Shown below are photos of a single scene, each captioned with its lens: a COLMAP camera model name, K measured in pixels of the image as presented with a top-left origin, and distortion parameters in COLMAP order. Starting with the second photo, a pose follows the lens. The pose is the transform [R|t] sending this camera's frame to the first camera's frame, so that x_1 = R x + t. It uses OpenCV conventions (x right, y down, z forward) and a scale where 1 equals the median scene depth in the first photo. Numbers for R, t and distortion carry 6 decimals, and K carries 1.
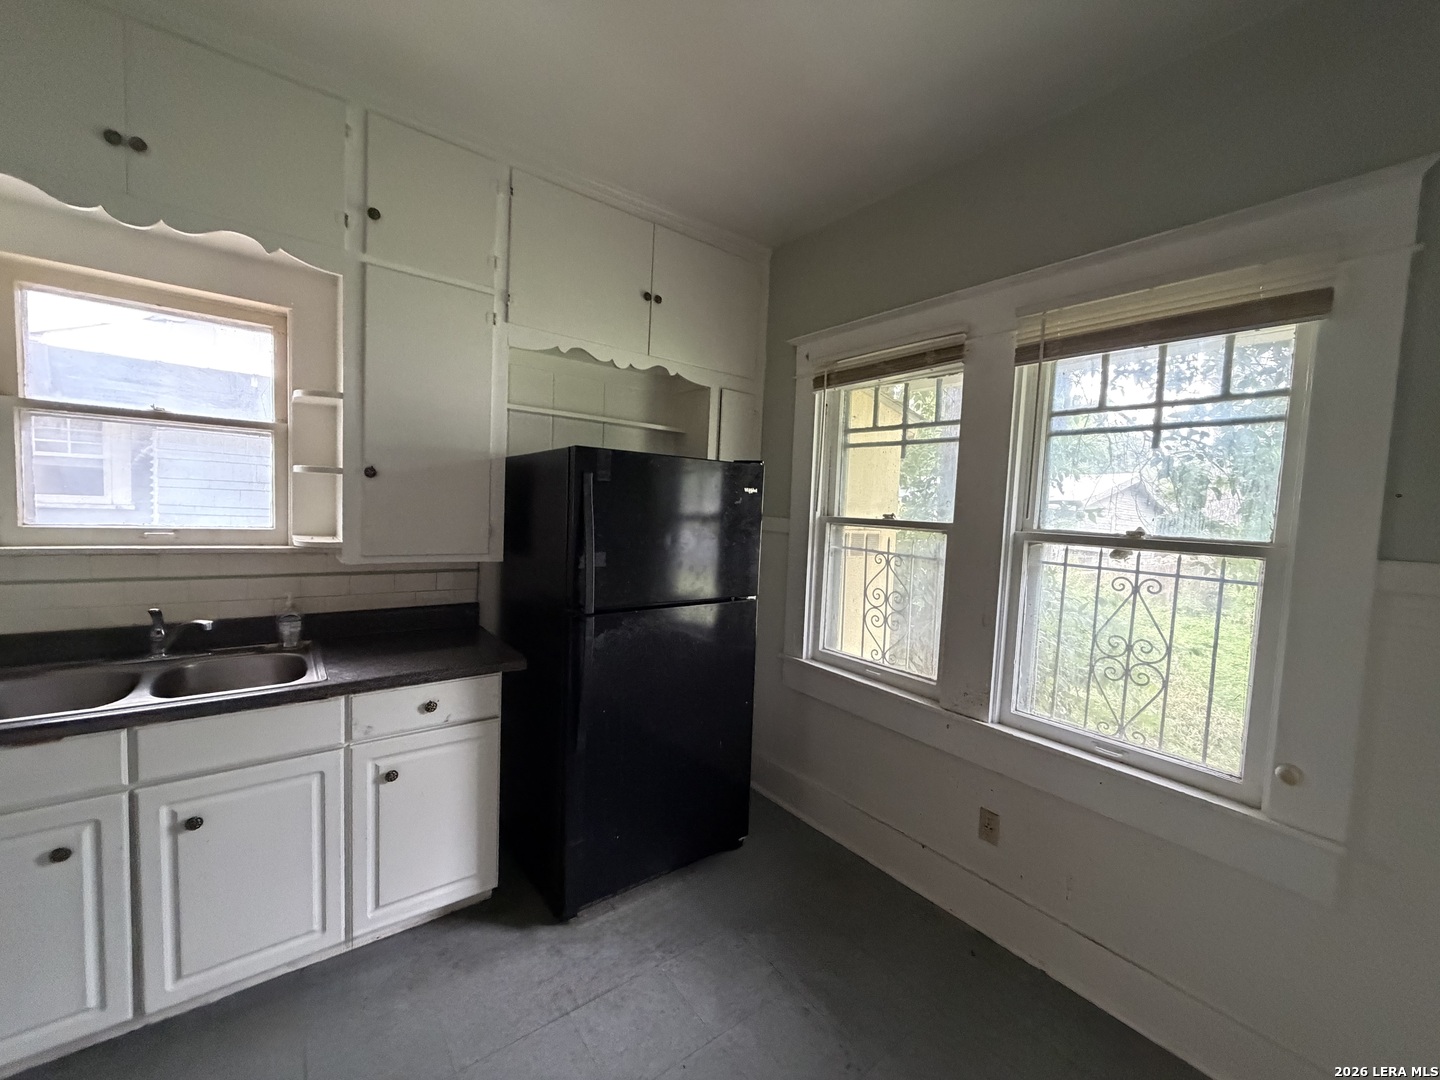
lens RADIAL K [[574.4, 0, 715.3], [0, 574.4, 539.5], [0, 0, 1]] dist [0.001516, -0.000025]
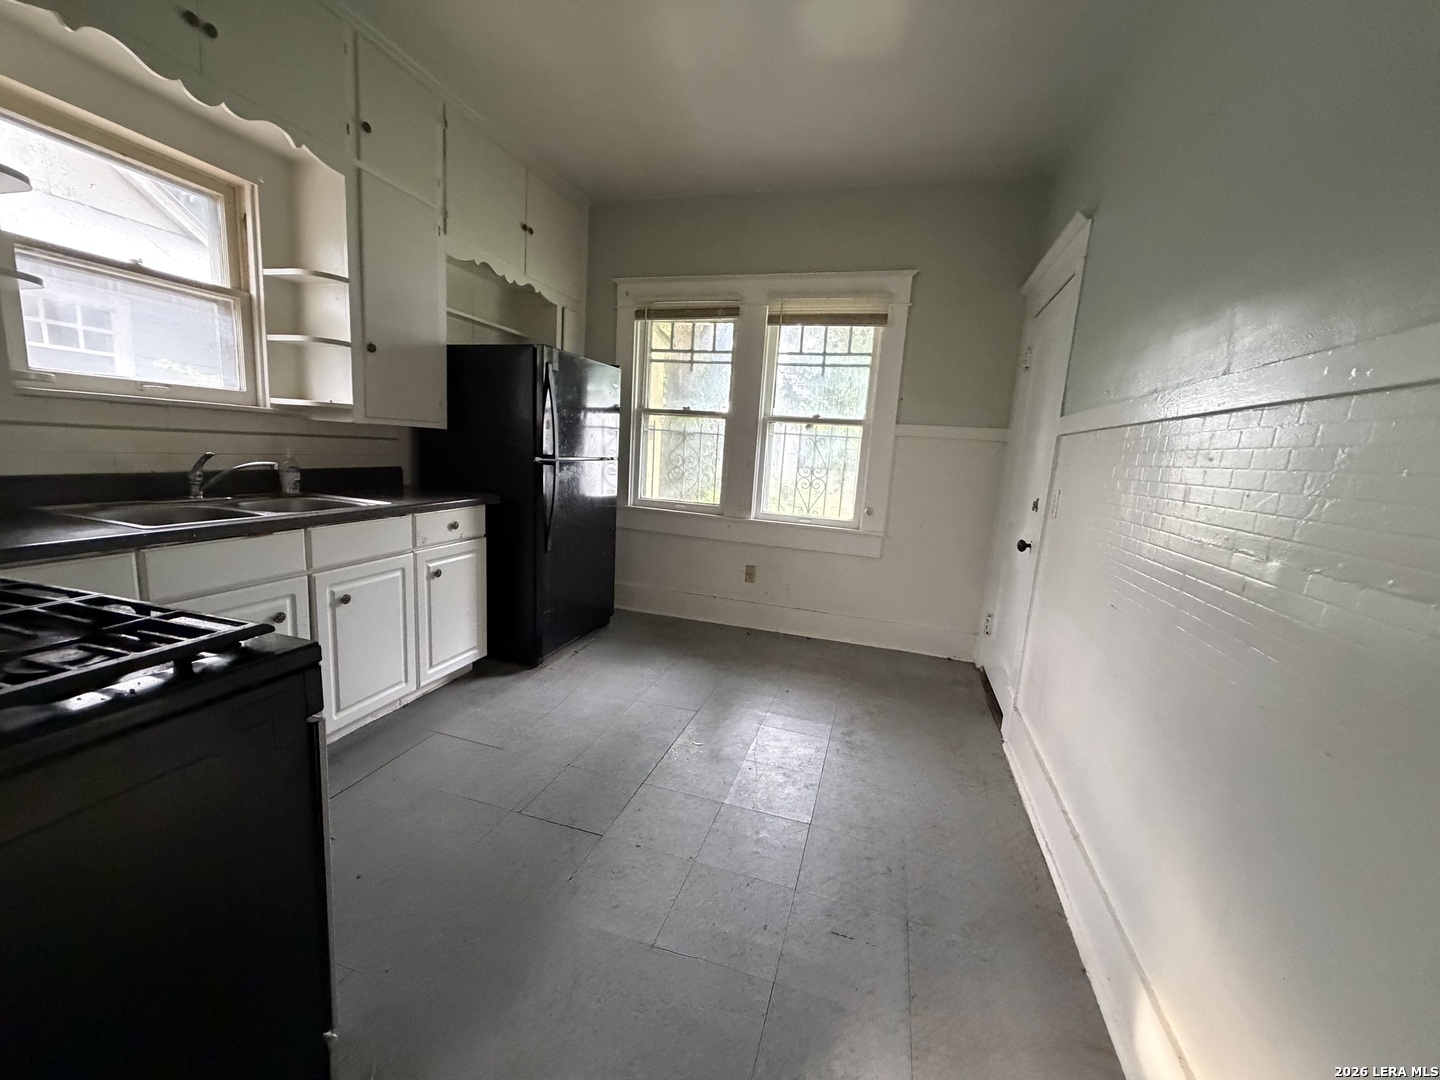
lens RADIAL K [[574.4, 0, 715.2], [0, 574.4, 538.8], [0, 0, 1]] dist [0.001516, -0.000025]
pose [[0.812530, -0.087307, 0.576344, -0.749112], [0.009001, 0.990481, 0.137353, 0.128278], [-0.582850, -0.106415, 0.805582, -0.481651]]
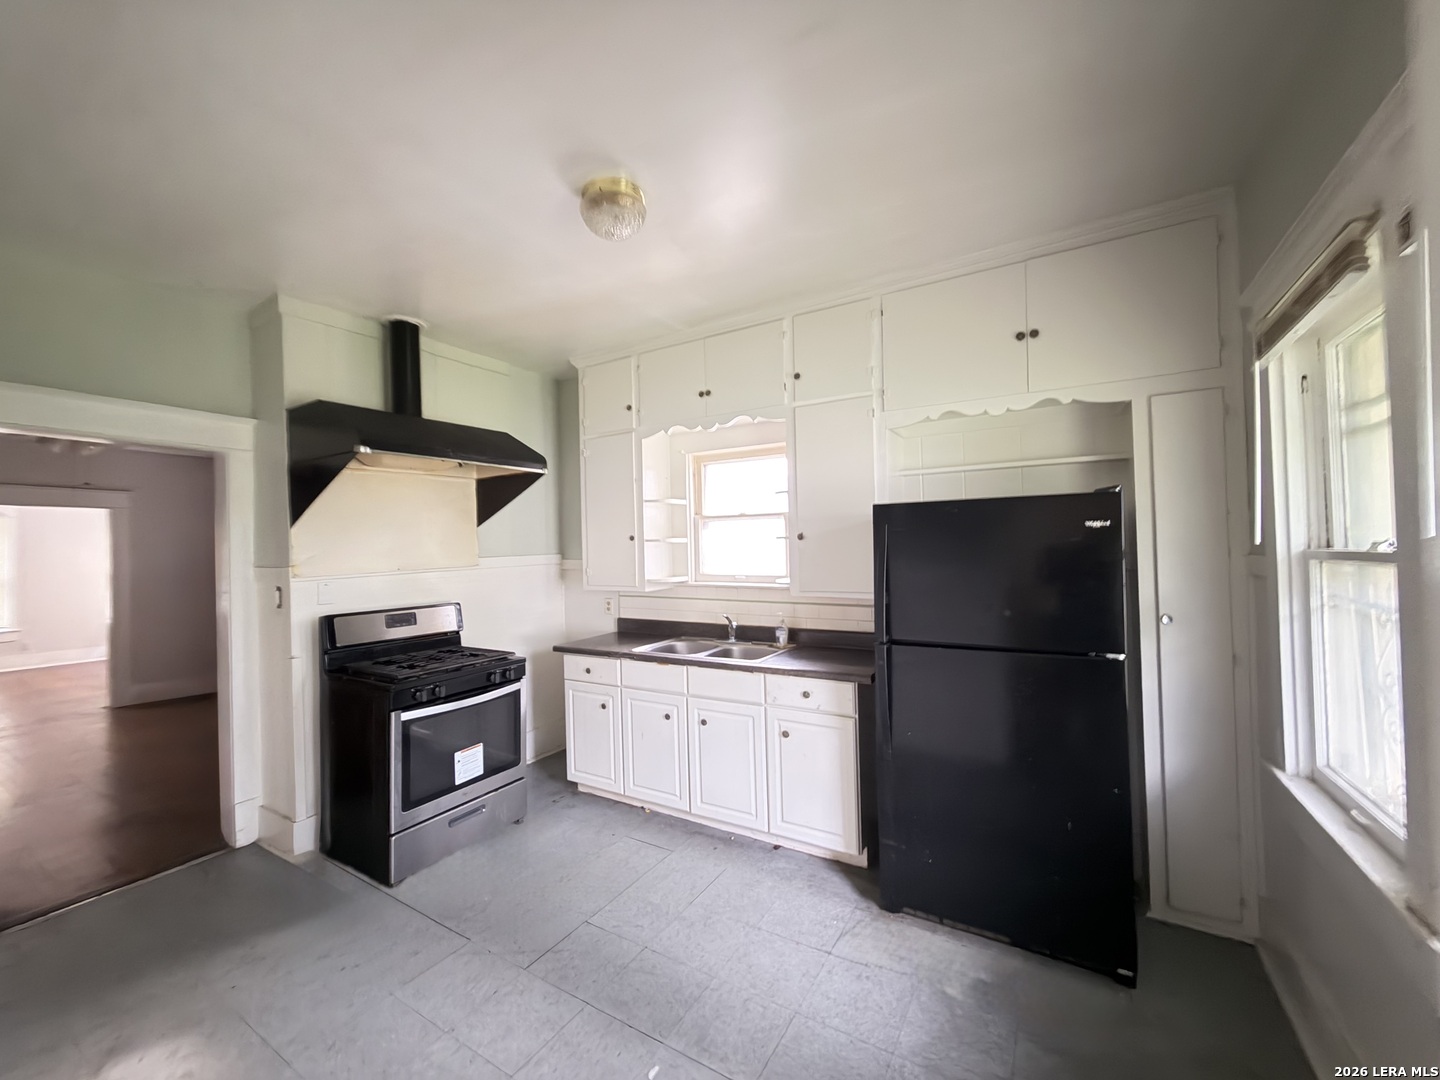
lens RADIAL K [[574.4, 0, 712.4], [0, 574.4, 537.5], [0, 0, 1]] dist [0.001516, -0.000025]
pose [[0.365374, -0.069757, -0.928244, 0.753022], [-0.022837, 0.996216, -0.083854, 0.021007], [0.930581, 0.051837, 0.362398, 0.217610]]
